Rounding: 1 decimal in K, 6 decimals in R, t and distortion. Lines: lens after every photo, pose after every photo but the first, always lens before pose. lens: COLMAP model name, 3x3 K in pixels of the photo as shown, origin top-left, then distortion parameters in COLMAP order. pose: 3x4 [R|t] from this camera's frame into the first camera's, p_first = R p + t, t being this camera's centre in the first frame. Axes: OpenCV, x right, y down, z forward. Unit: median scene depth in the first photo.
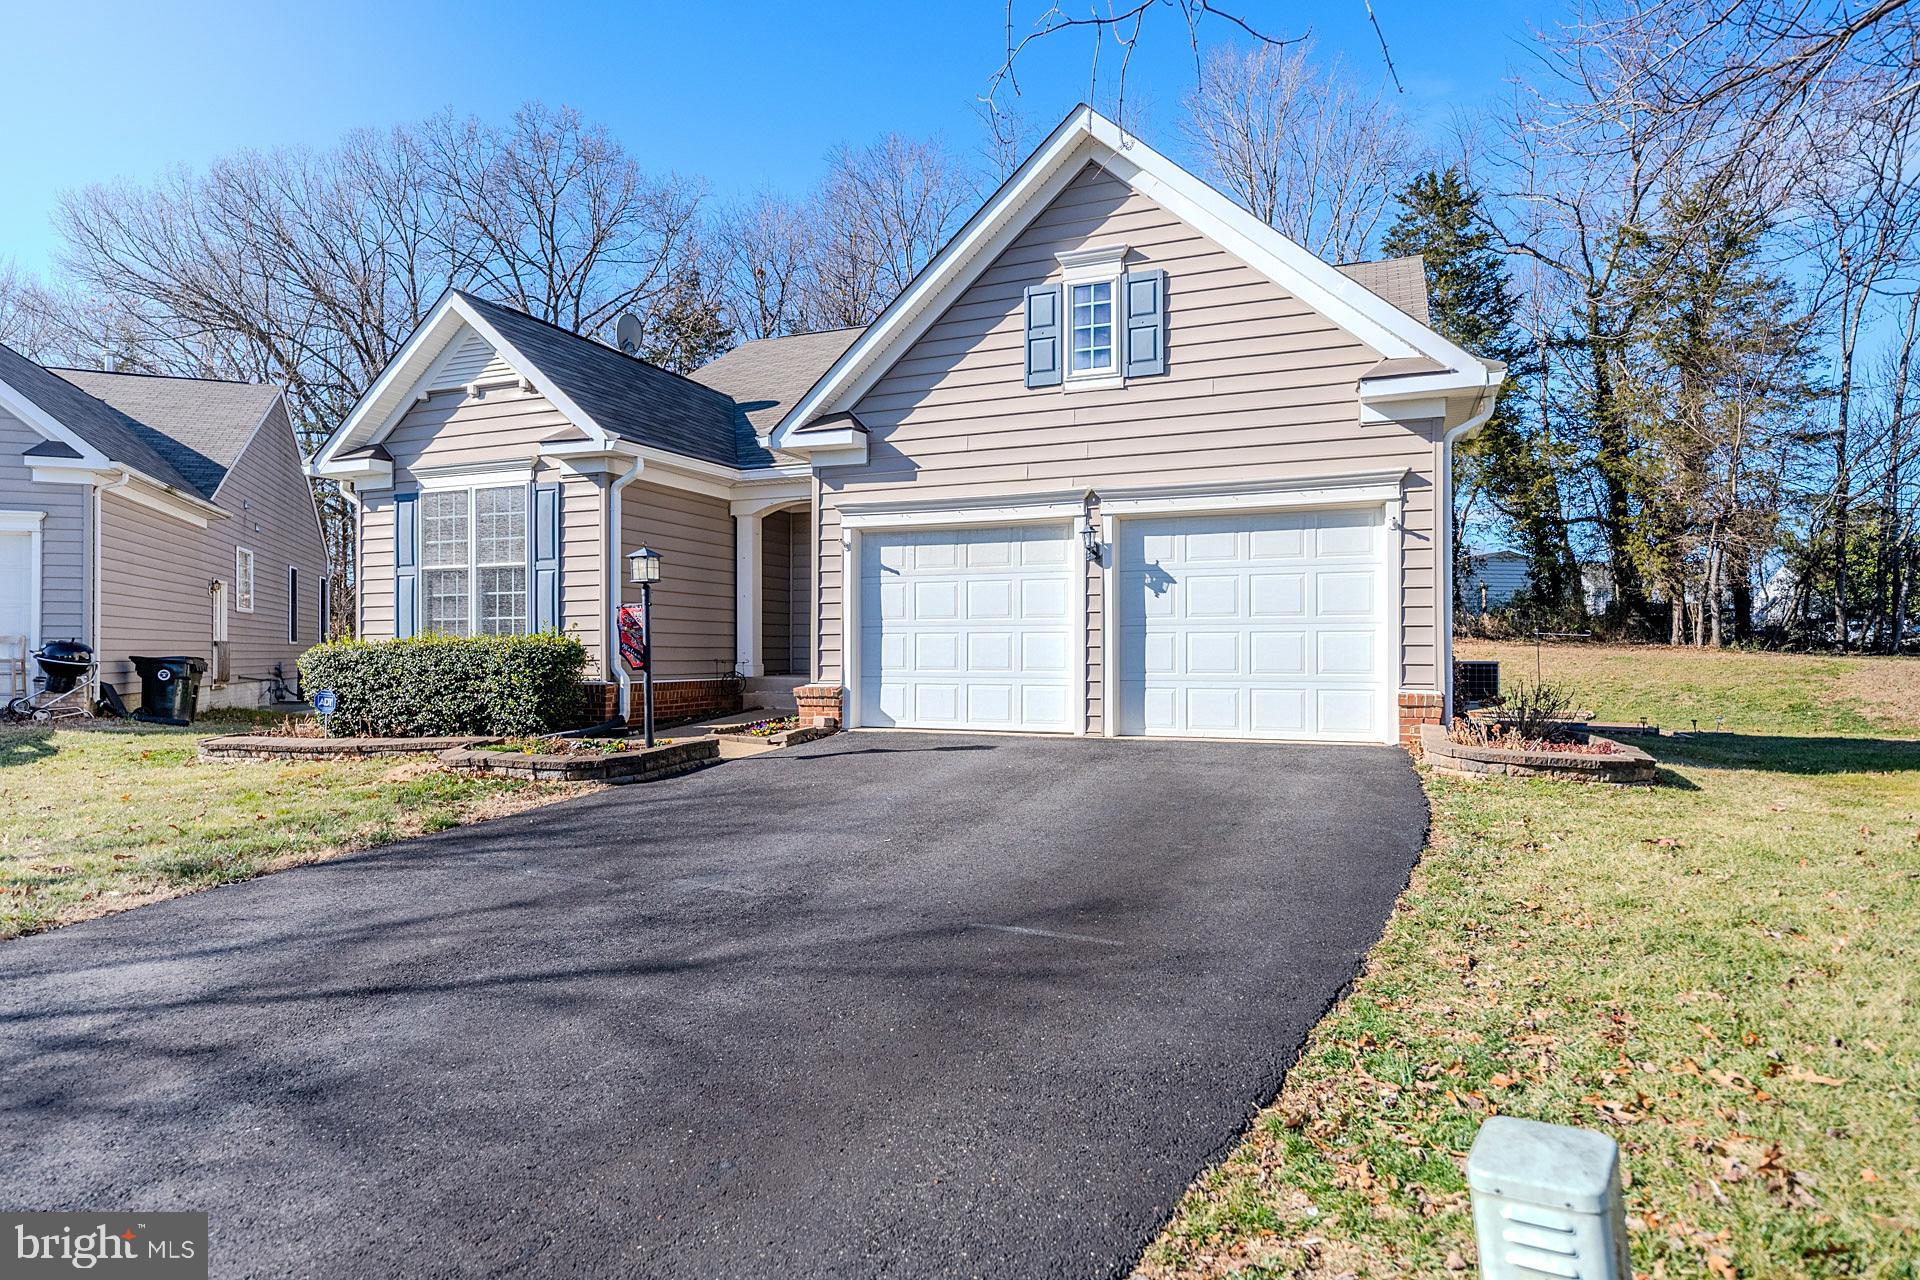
lens RADIAL K [[1087.6, 0, 959.4], [0, 1087.6, 633.2], [0, 0, 1]] dist [0.001639, -0.001057]
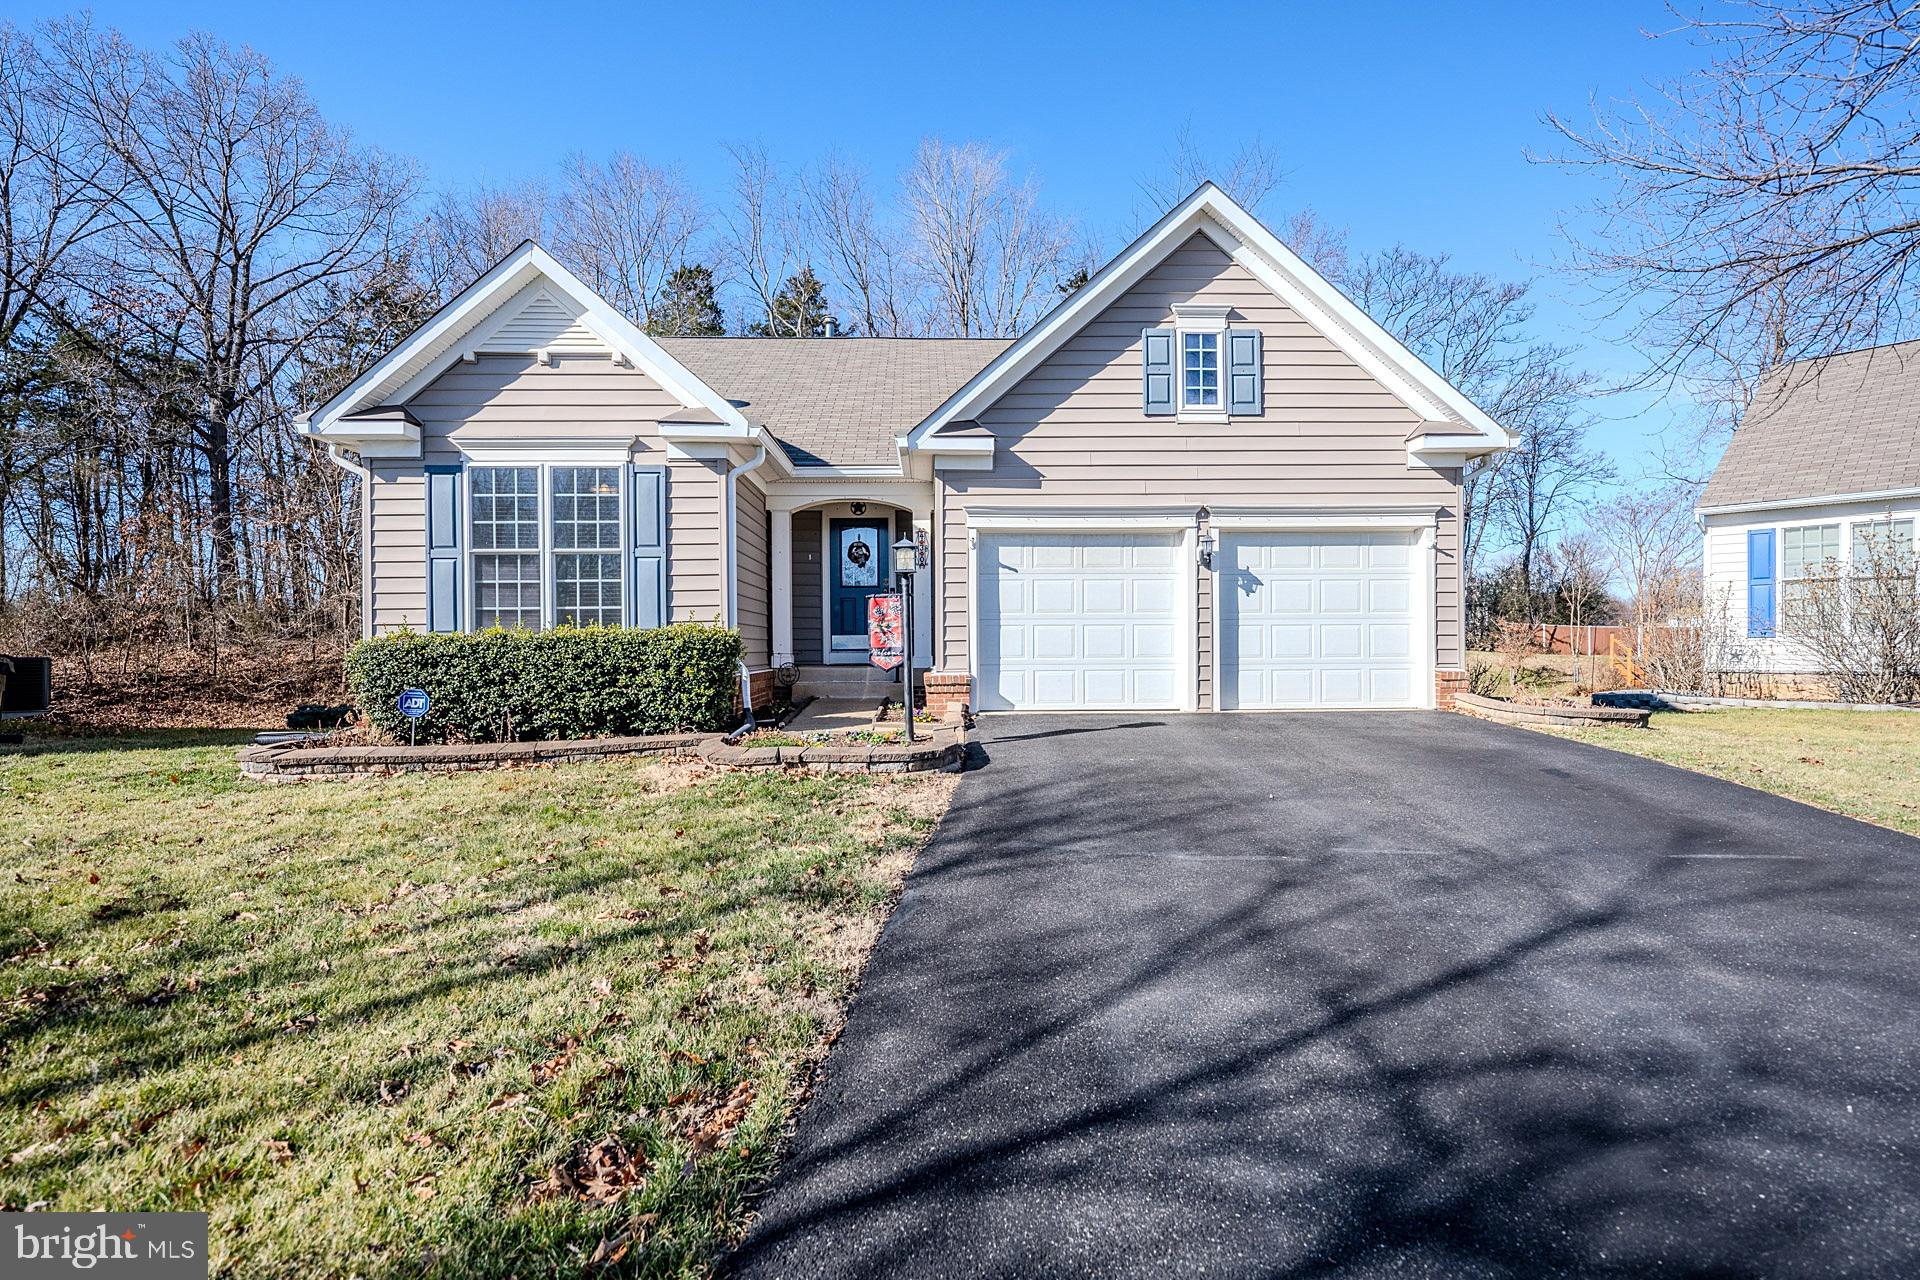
lens RADIAL K [[927.5, 0, 959.1], [0, 927.5, 639.3], [0, 0, 1]] dist [-0.000219, 0.002200]
pose [[0.911075, -0.001834, 0.412237, -0.531033], [-0.001247, 0.999973, 0.007205, 0.007866], [-0.412239, -0.007078, 0.911048, 0.174376]]
